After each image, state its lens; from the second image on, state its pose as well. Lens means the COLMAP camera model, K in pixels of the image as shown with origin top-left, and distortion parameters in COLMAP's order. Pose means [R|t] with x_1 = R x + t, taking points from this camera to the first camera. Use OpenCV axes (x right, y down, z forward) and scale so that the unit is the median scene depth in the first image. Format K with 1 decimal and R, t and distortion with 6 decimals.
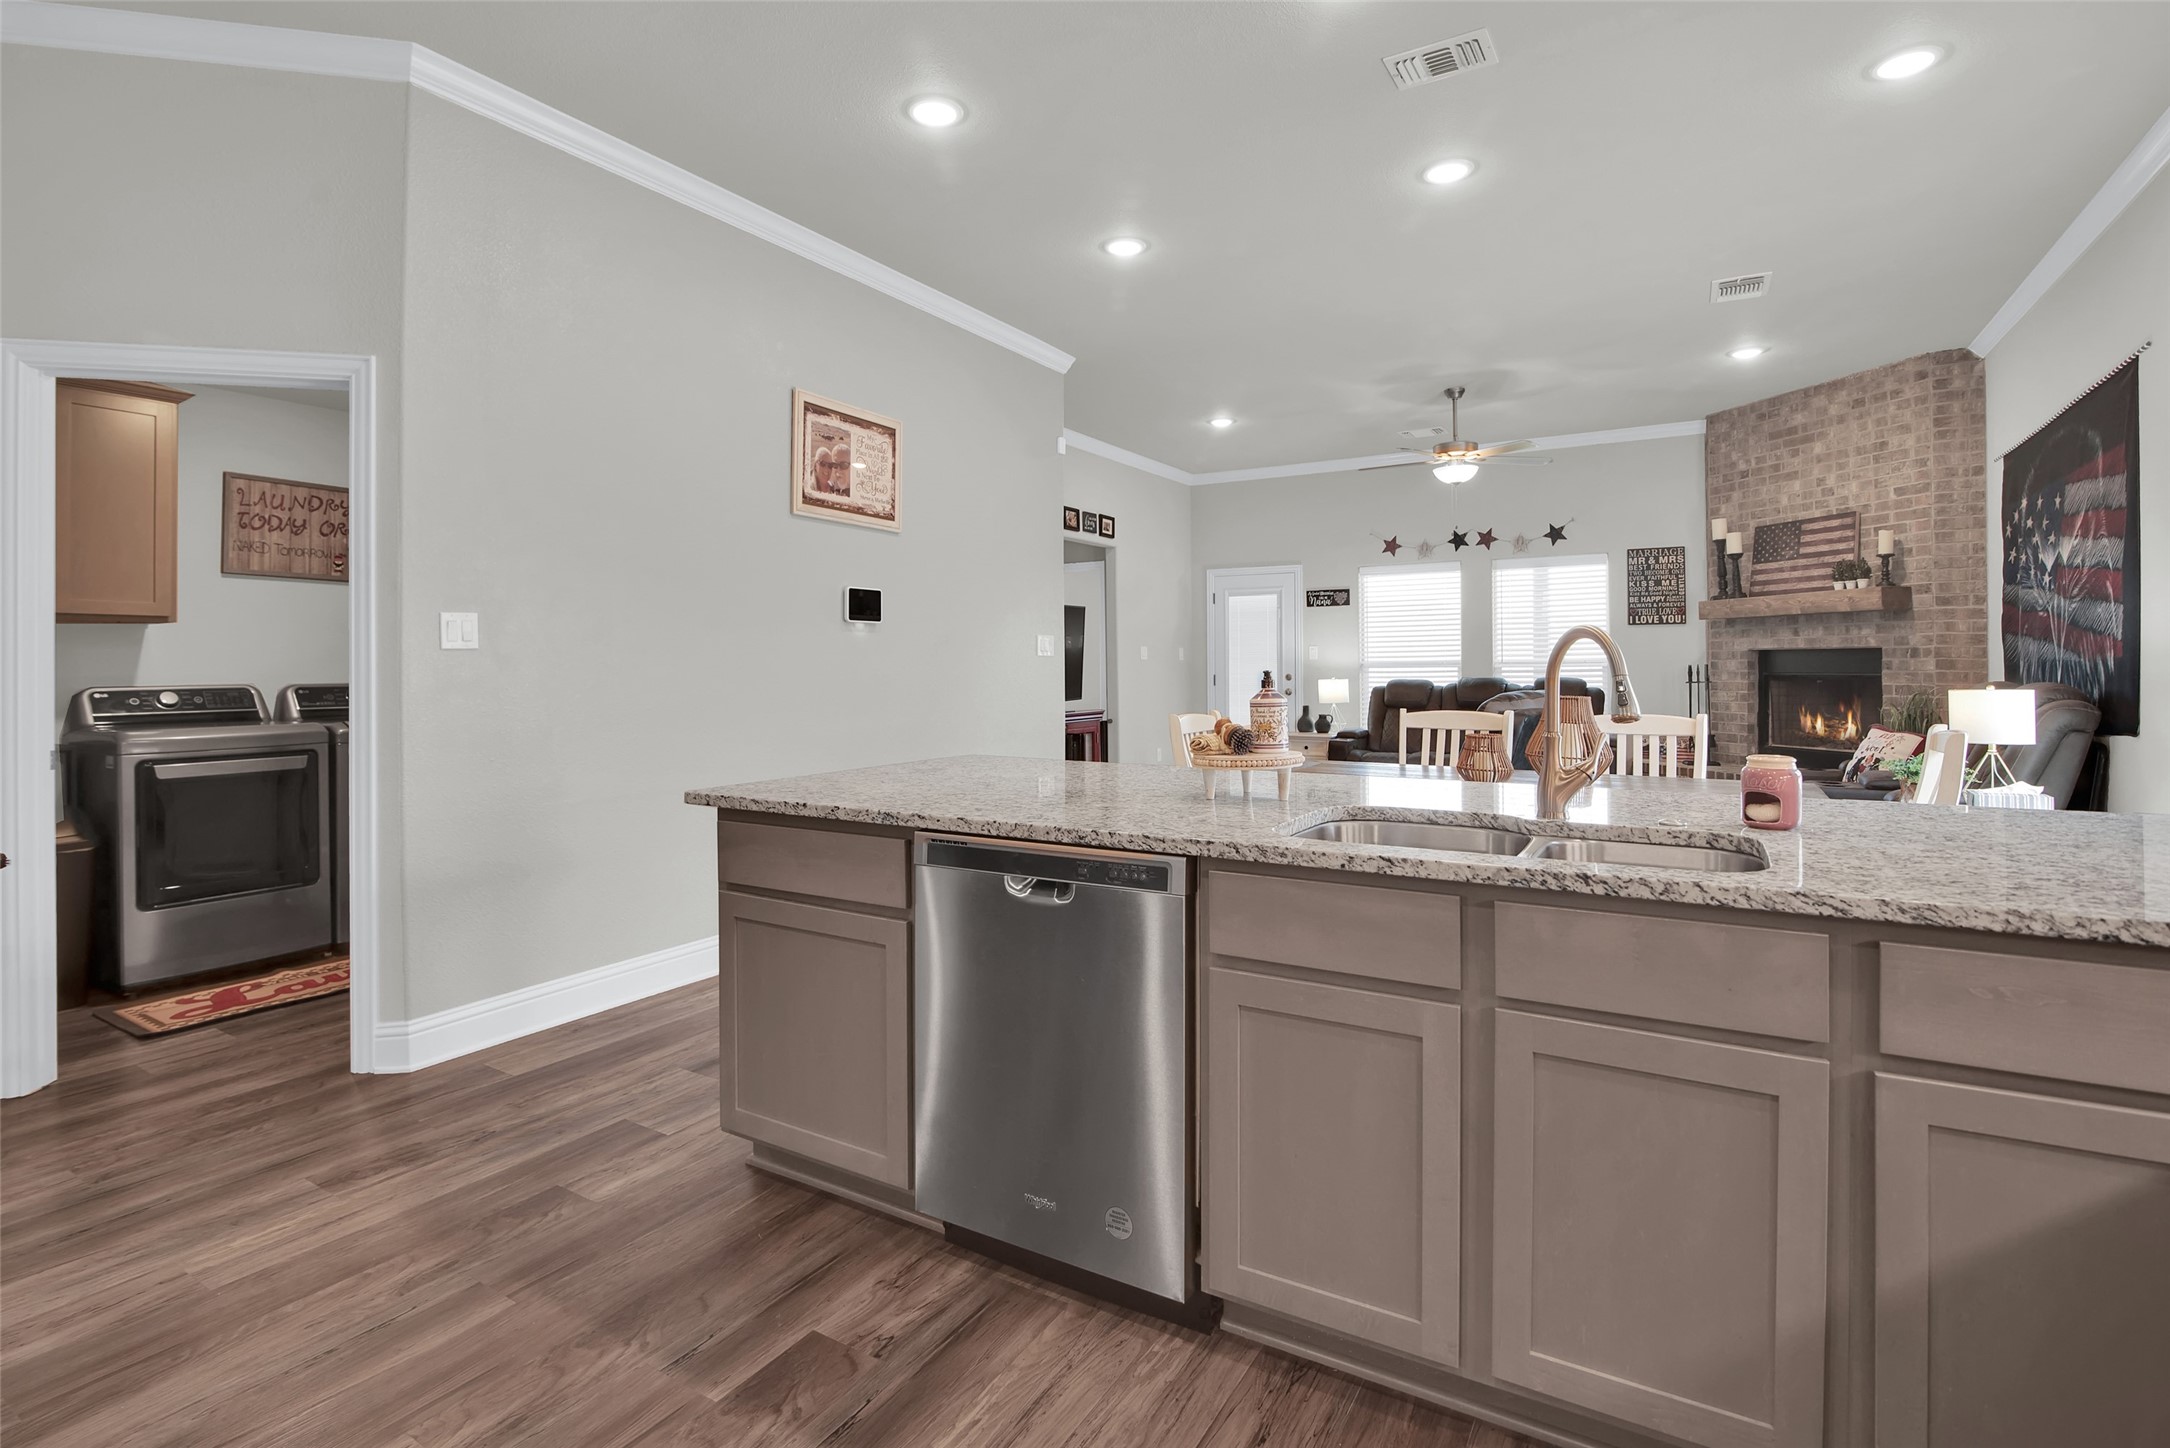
lens RADIAL K [[1035.7, 0, 1052.8], [0, 1035.7, 661.3], [0, 0, 1]] dist [-0.016011, -0.002709]
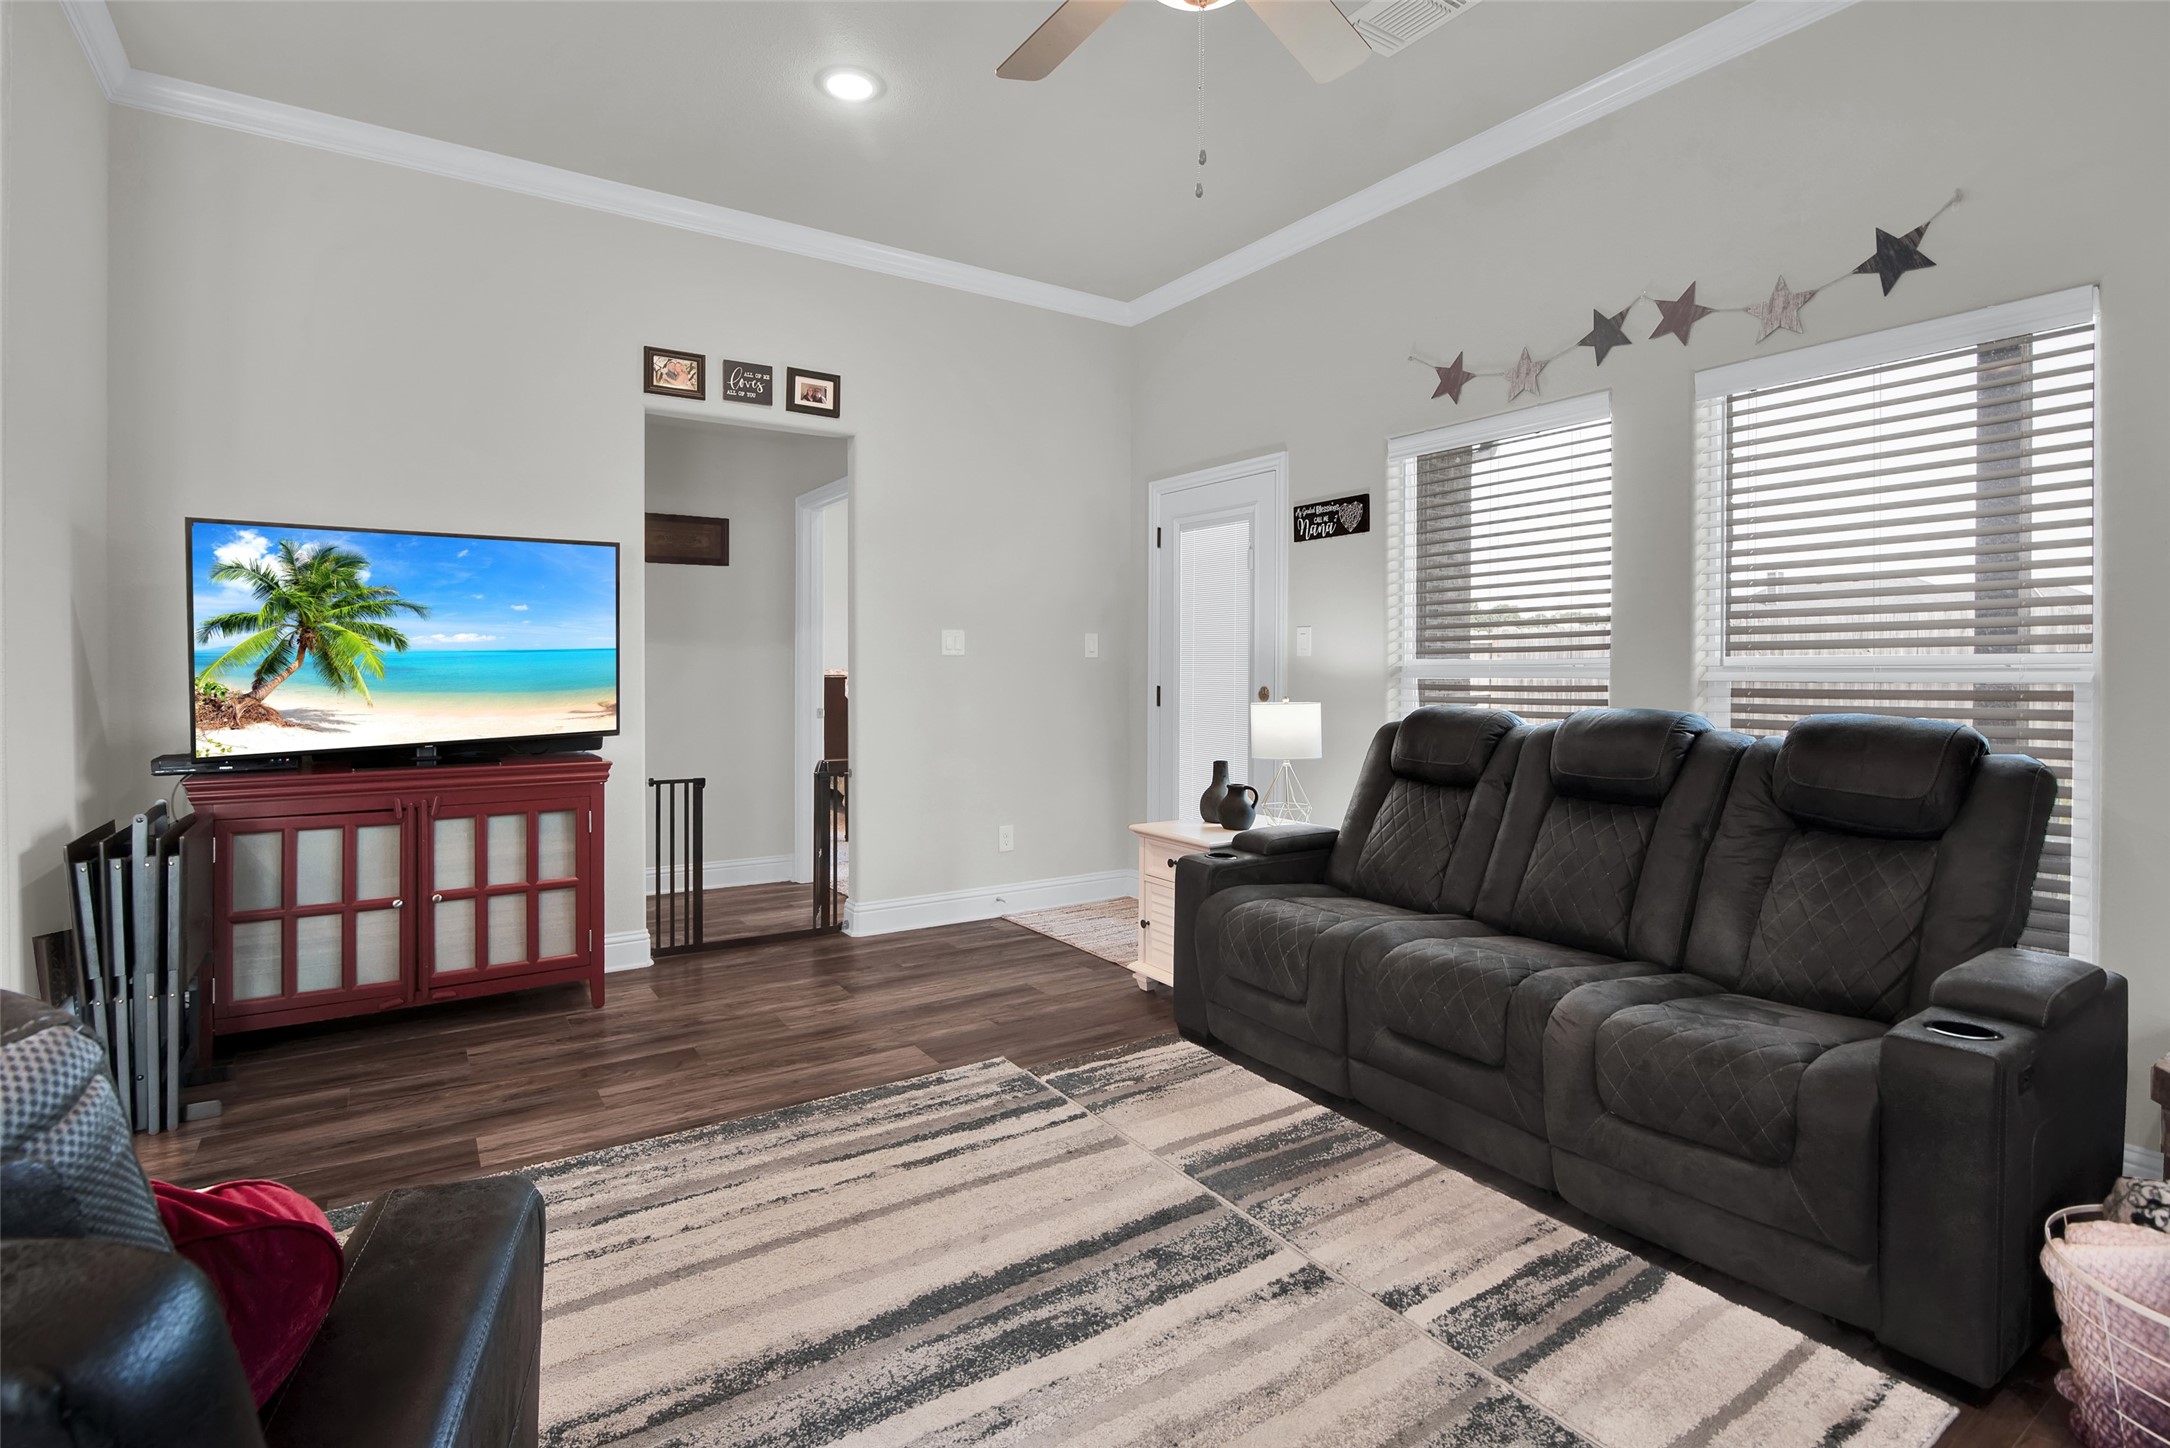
lens RADIAL K [[1035.7, 0, 1053.0], [0, 1035.7, 671.4], [0, 0, 1]] dist [-0.016011, -0.002709]
pose [[0.906130, 0.009604, -0.422890, 0.513950], [-0.004950, 0.999915, 0.012103, -0.000547], [0.422970, -0.008873, 0.906100, 0.809714]]
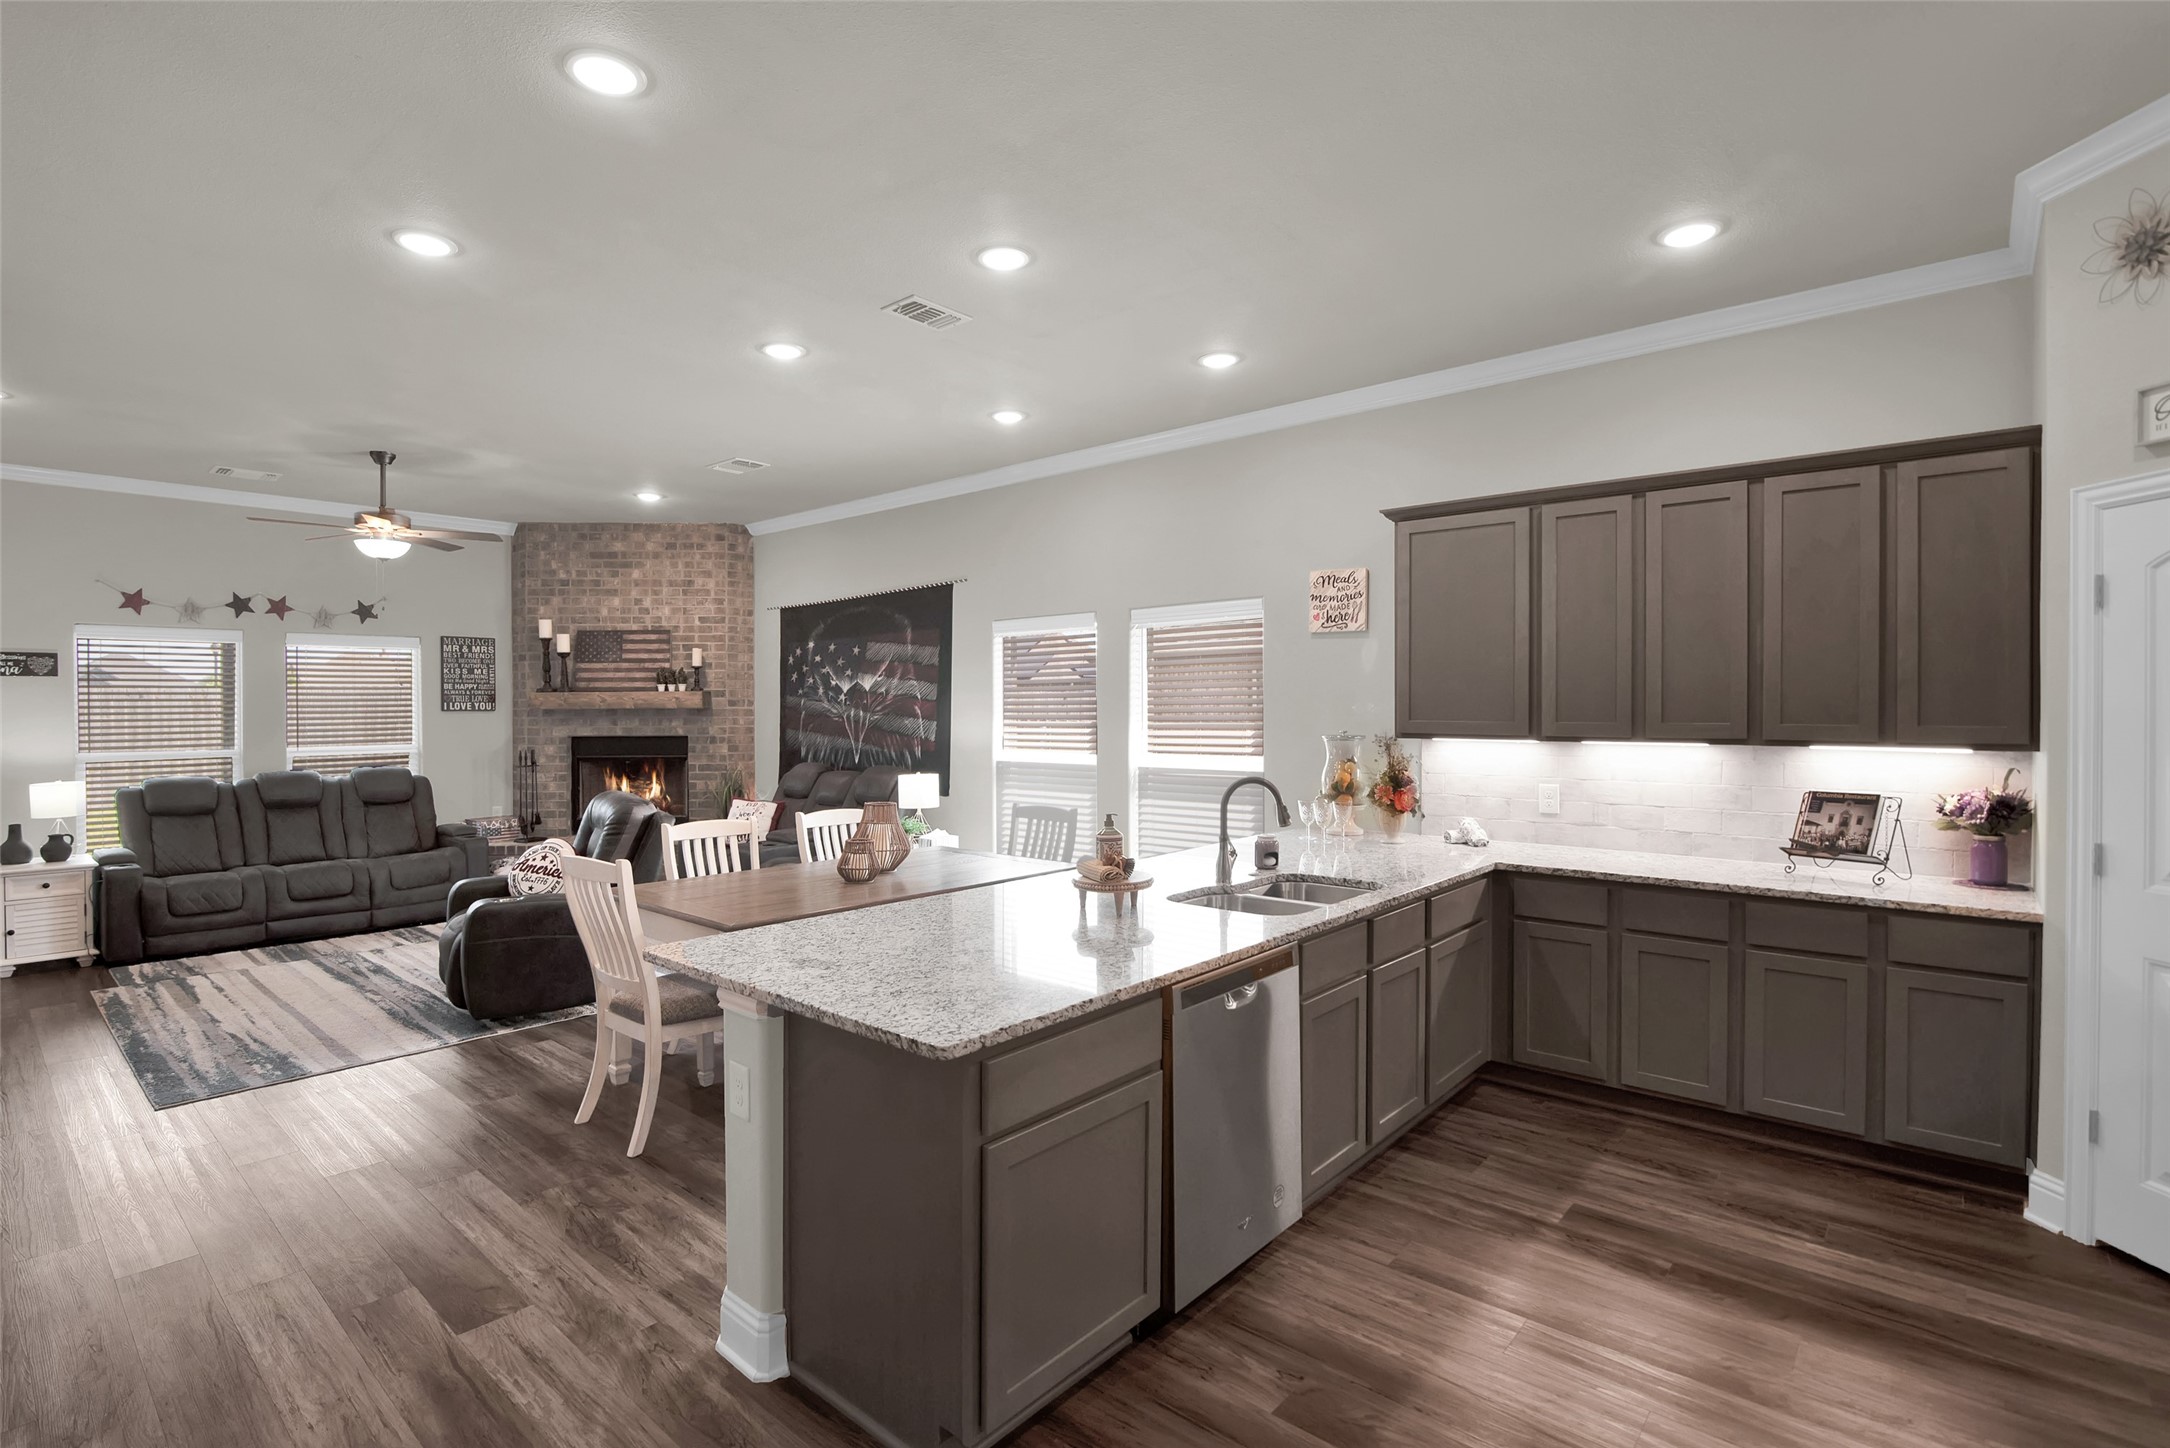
lens RADIAL K [[1027.5, 0, 1069.8], [0, 1027.5, 714.4], [0, 0, 1]] dist [-0.018863, 0.001135]
pose [[0.161731, -0.001860, 0.986833, -0.413072], [-0.001646, 0.999996, 0.002155, -0.045104], [-0.986833, -0.001973, 0.161728, 0.301372]]
